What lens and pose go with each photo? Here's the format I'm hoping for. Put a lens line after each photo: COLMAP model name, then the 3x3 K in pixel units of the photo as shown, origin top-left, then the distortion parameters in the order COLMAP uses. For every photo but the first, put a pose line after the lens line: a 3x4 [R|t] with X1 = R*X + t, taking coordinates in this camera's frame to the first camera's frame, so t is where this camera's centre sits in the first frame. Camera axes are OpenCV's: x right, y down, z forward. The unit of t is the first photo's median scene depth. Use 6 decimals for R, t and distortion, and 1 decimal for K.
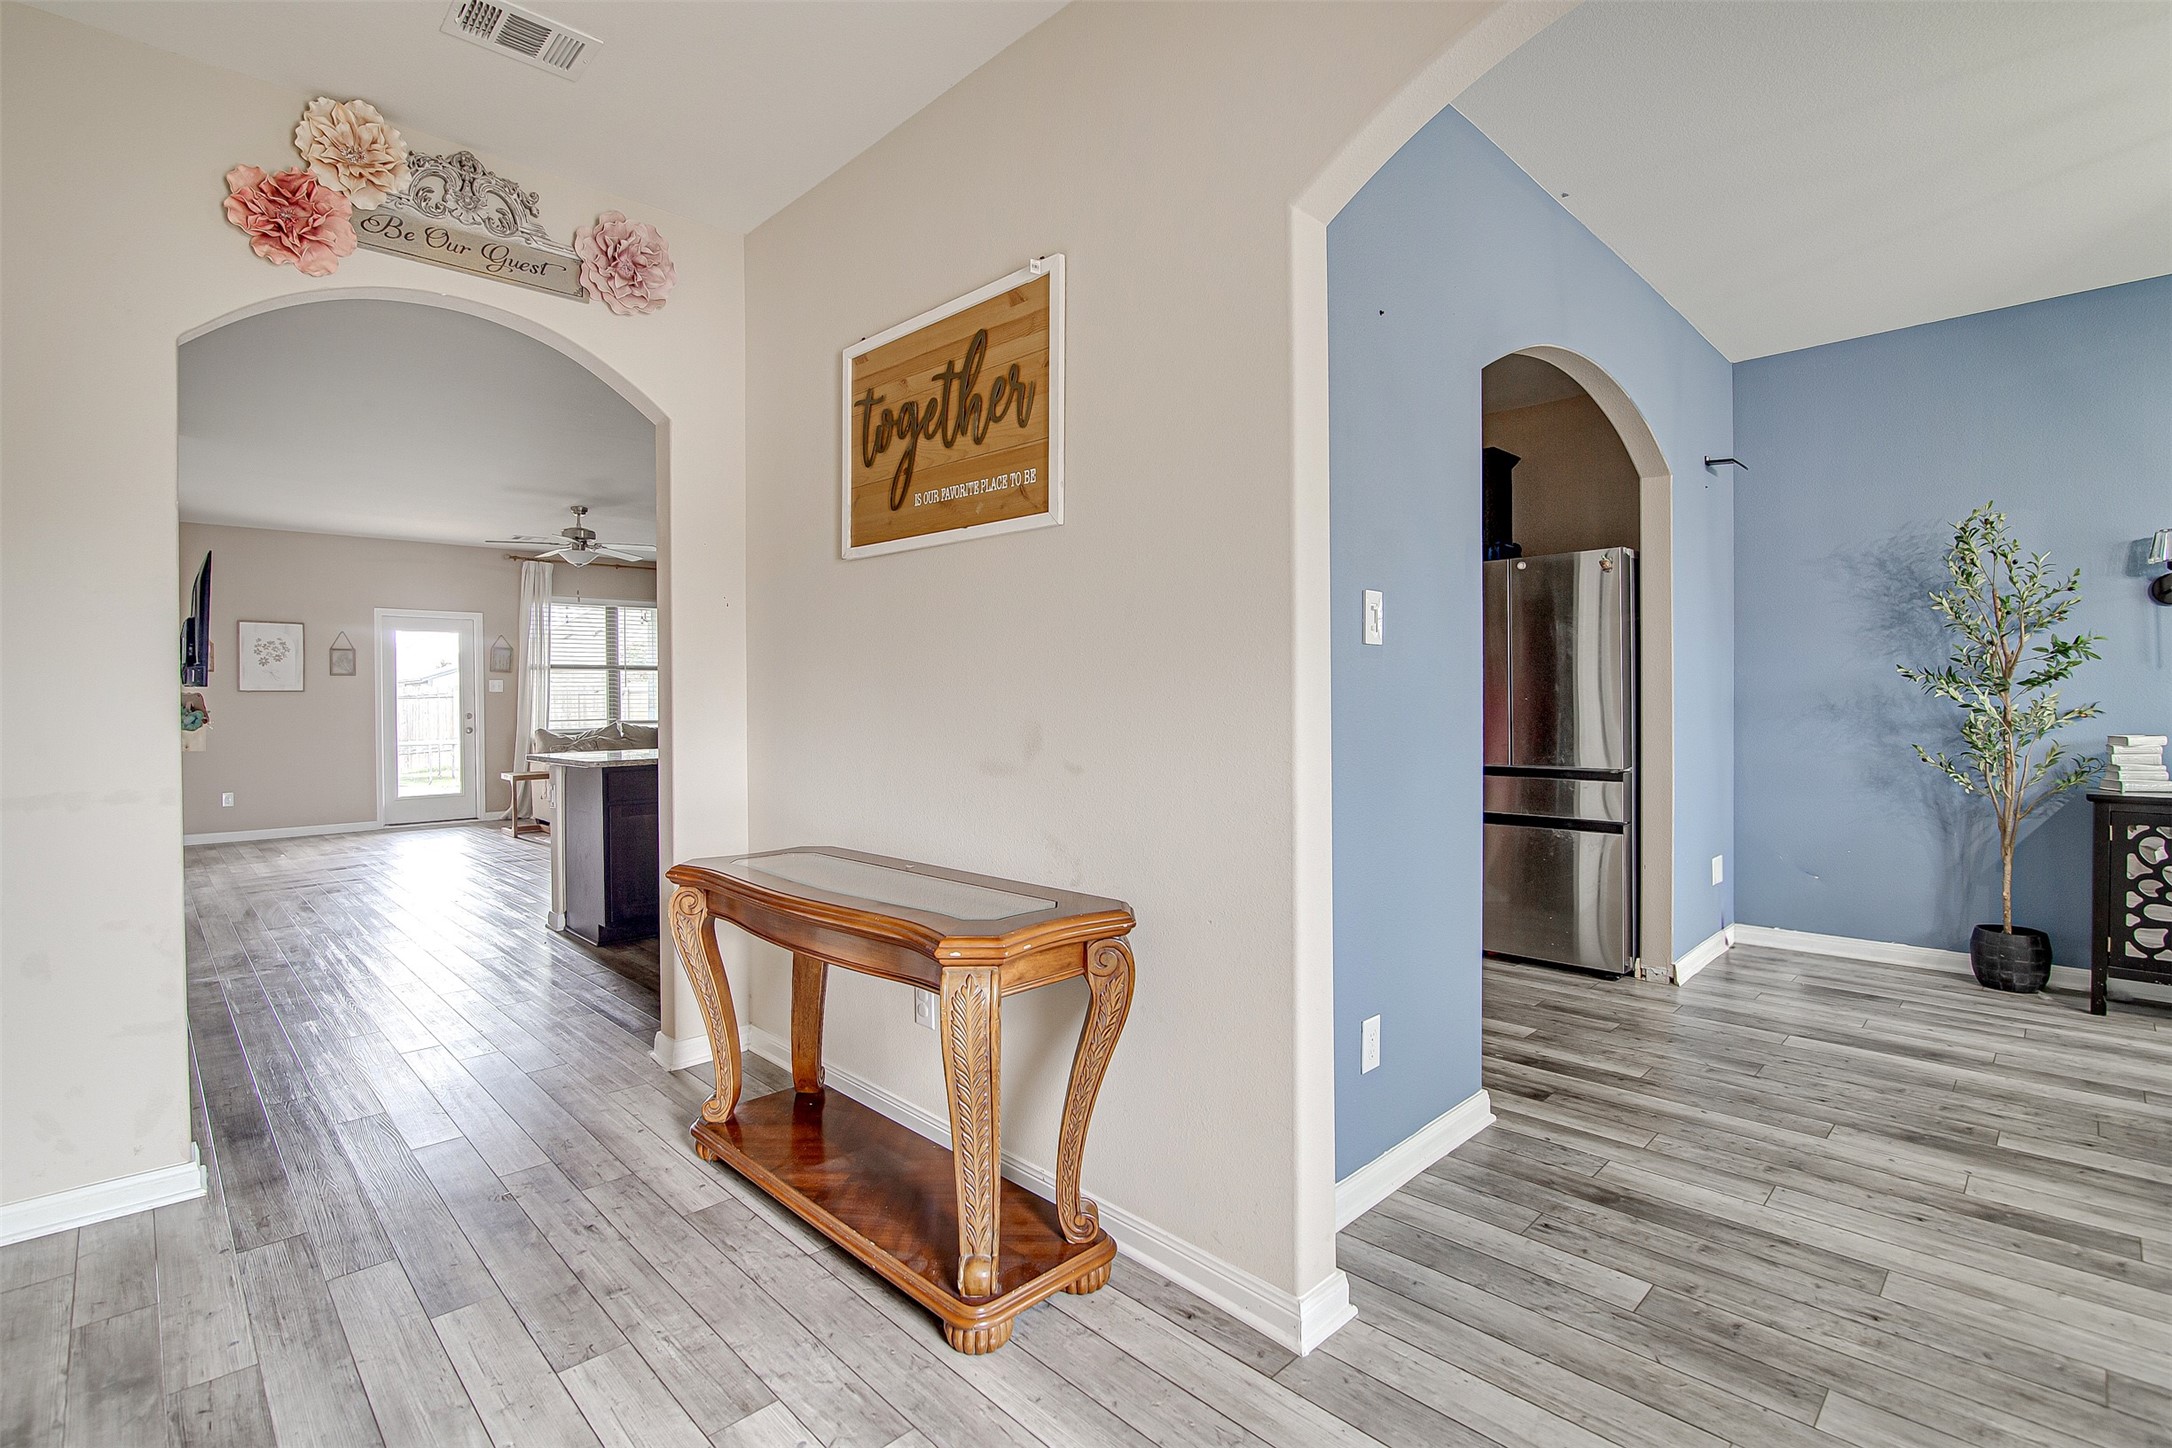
lens RADIAL K [[996.9, 0, 1078.0], [0, 996.9, 712.9], [0, 0, 1]] dist [-0.007846, 0.000908]
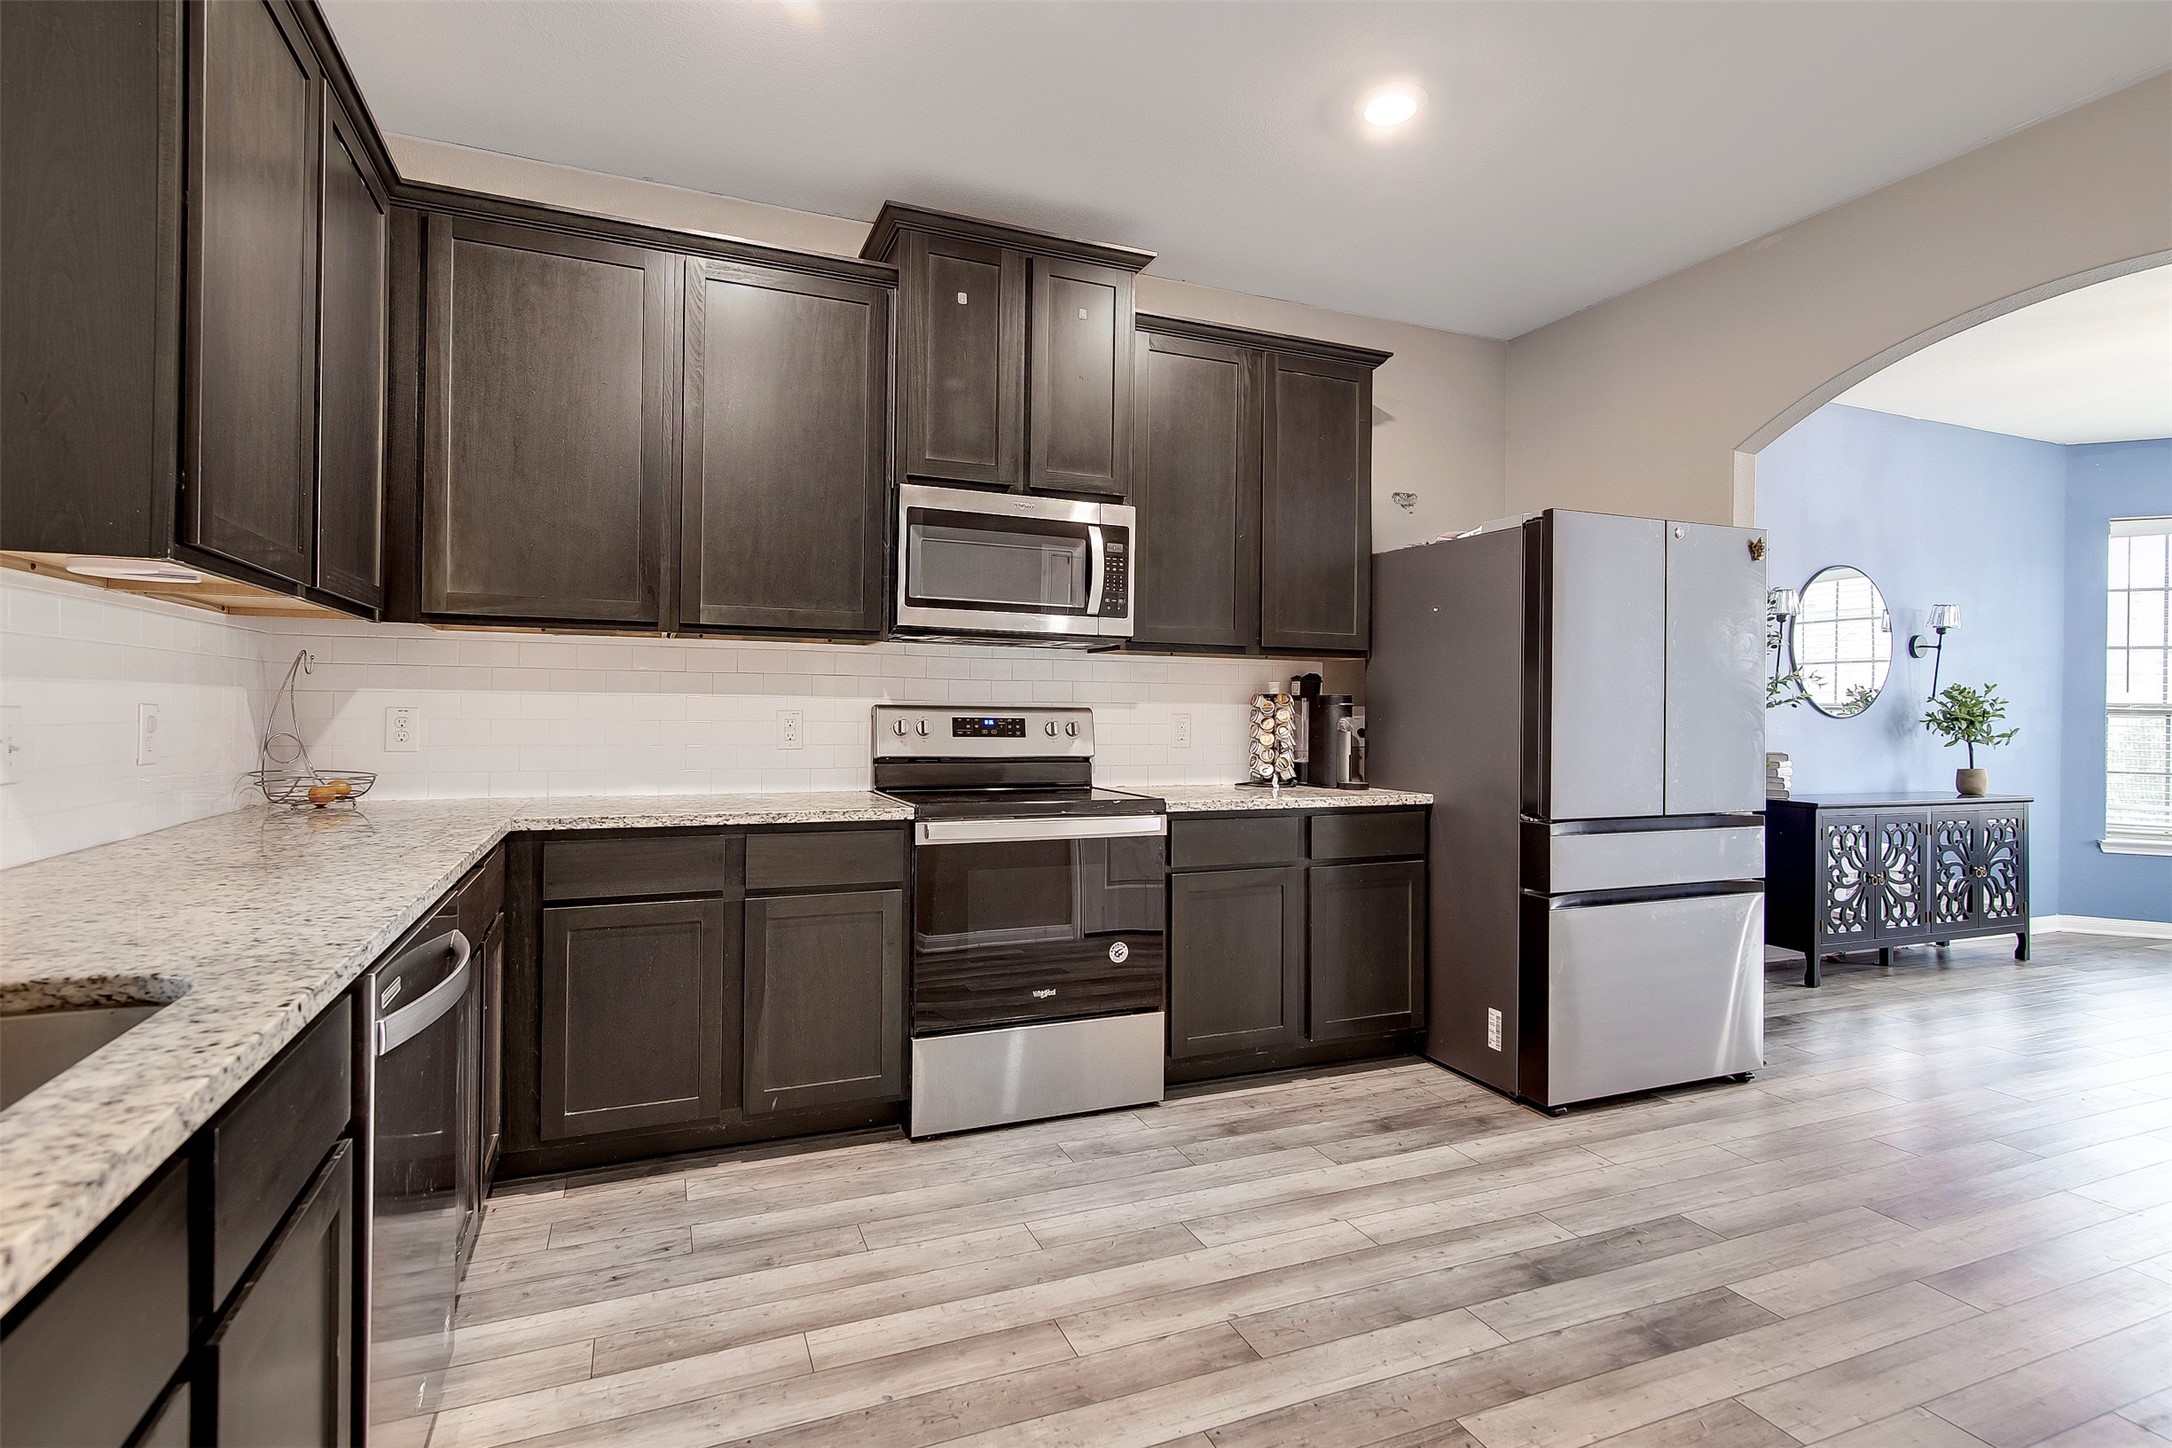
lens RADIAL K [[1052.8, 0, 1084.6], [0, 1052.8, 722.9], [0, 0, 1]] dist [-0.000729, -0.004202]
pose [[0.369715, 0.003098, 0.929140, -0.443761], [0.001144, 0.999992, -0.003790, -0.010706], [-0.929144, 0.002464, 0.369709, 1.238834]]
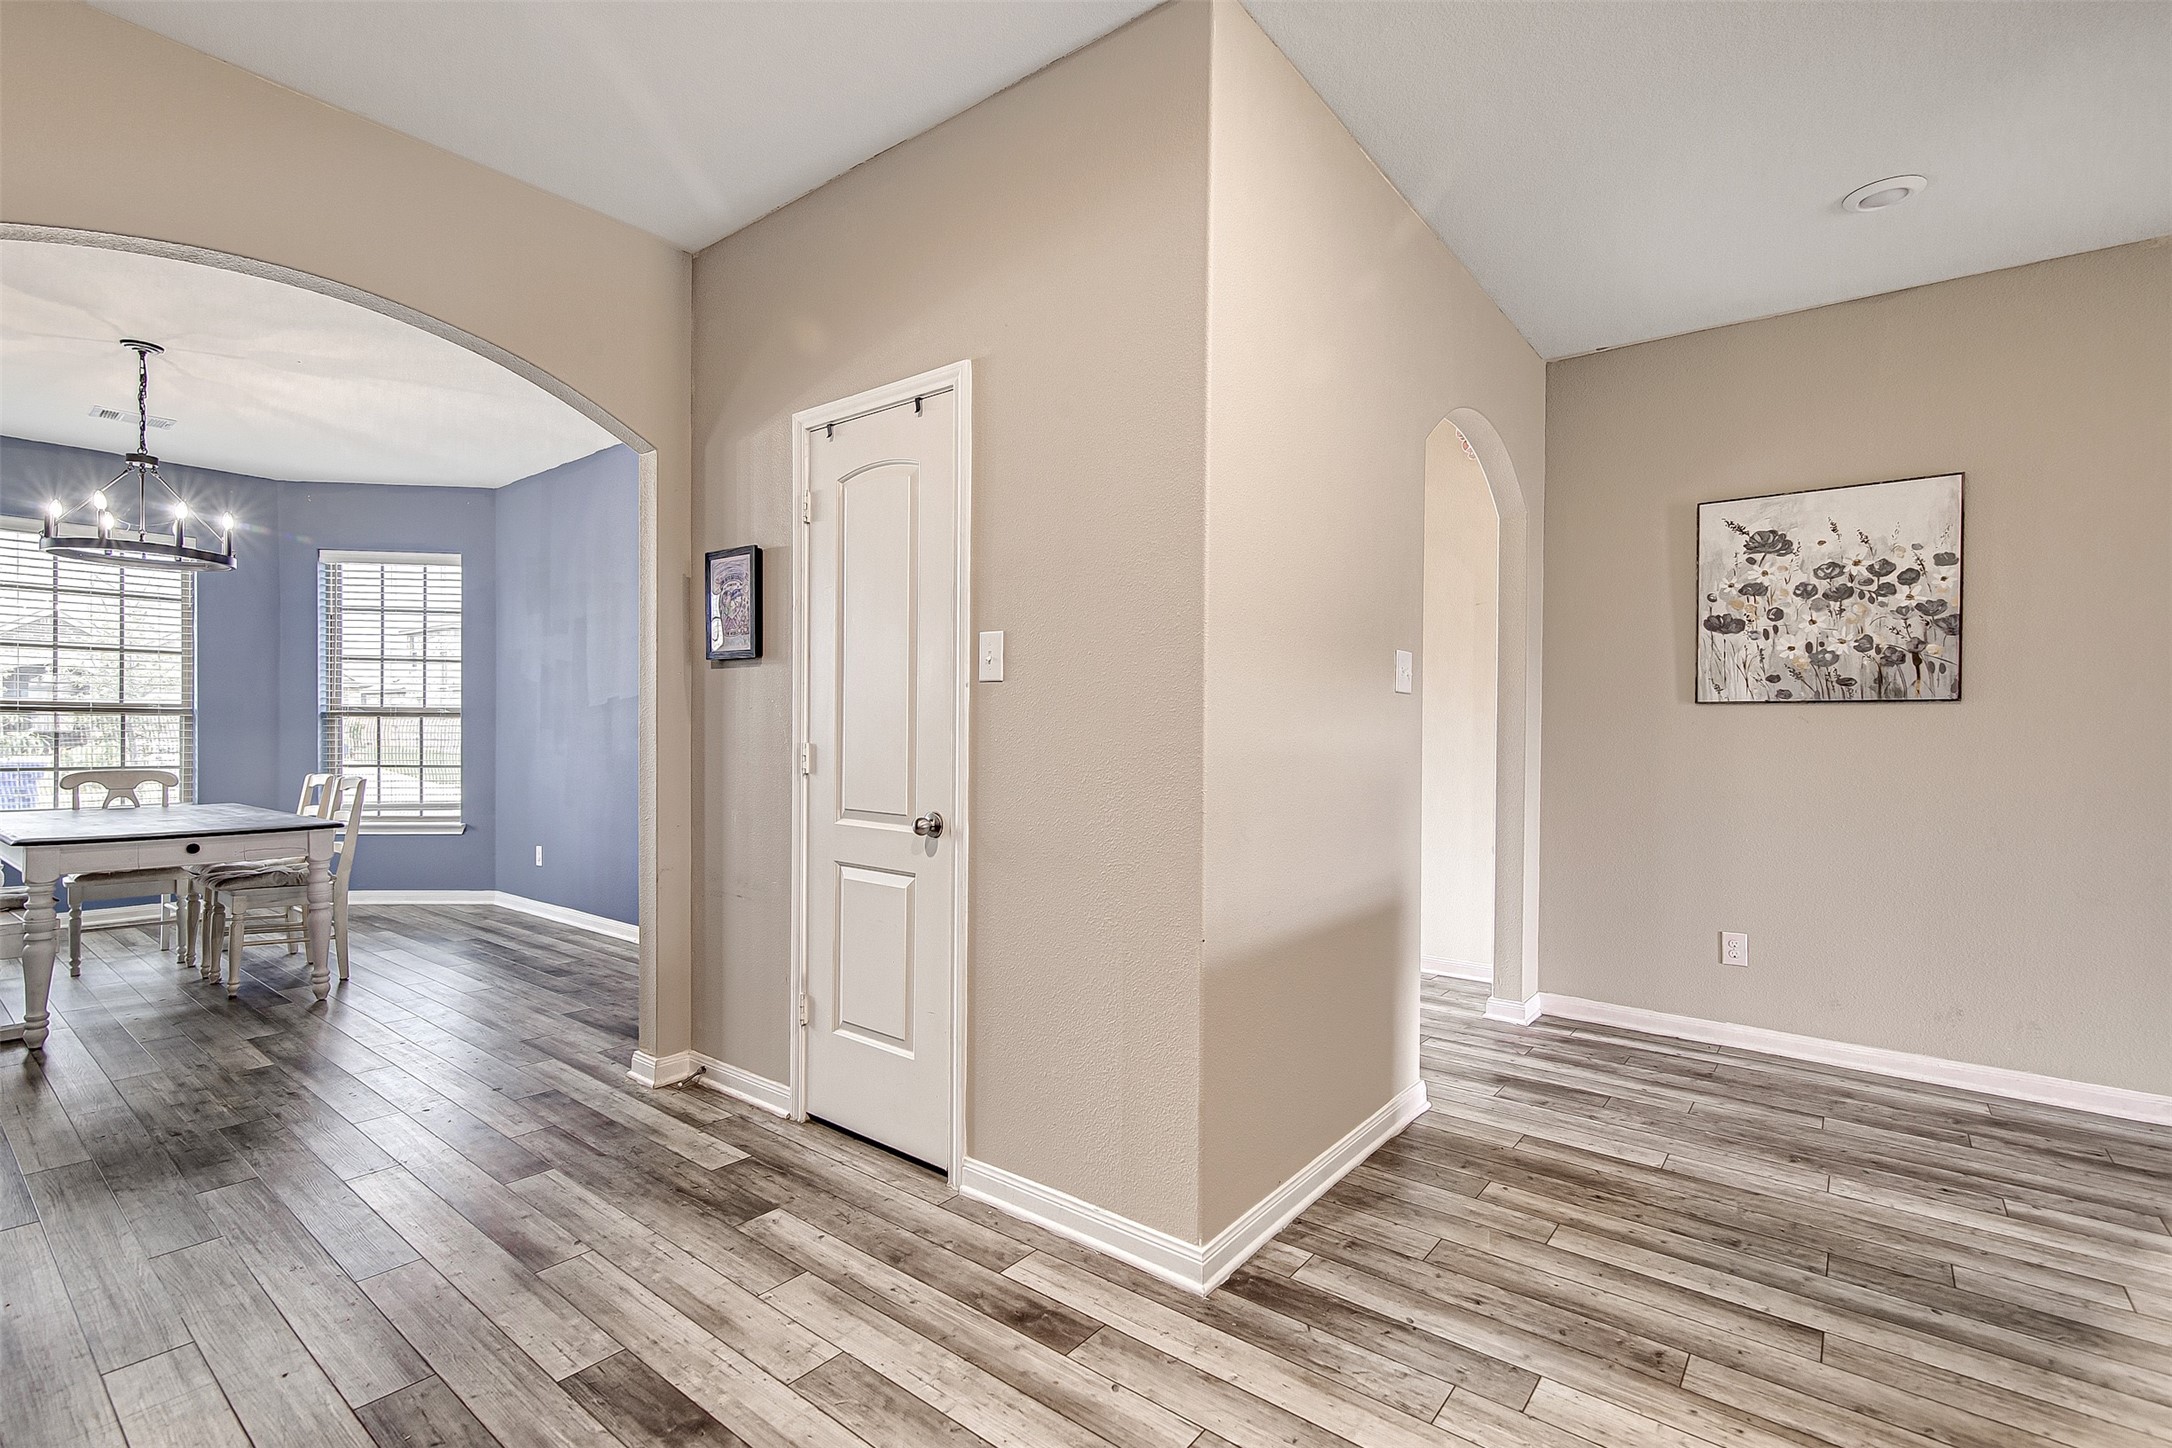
lens RADIAL K [[996.9, 0, 1094.9], [0, 996.9, 730.9], [0, 0, 1]] dist [-0.007846, 0.000908]
pose [[-0.991808, 0.005994, -0.127596, 0.007235], [0.003152, 0.999743, 0.022466, -0.021819], [0.127697, 0.021880, -0.991572, 1.603486]]
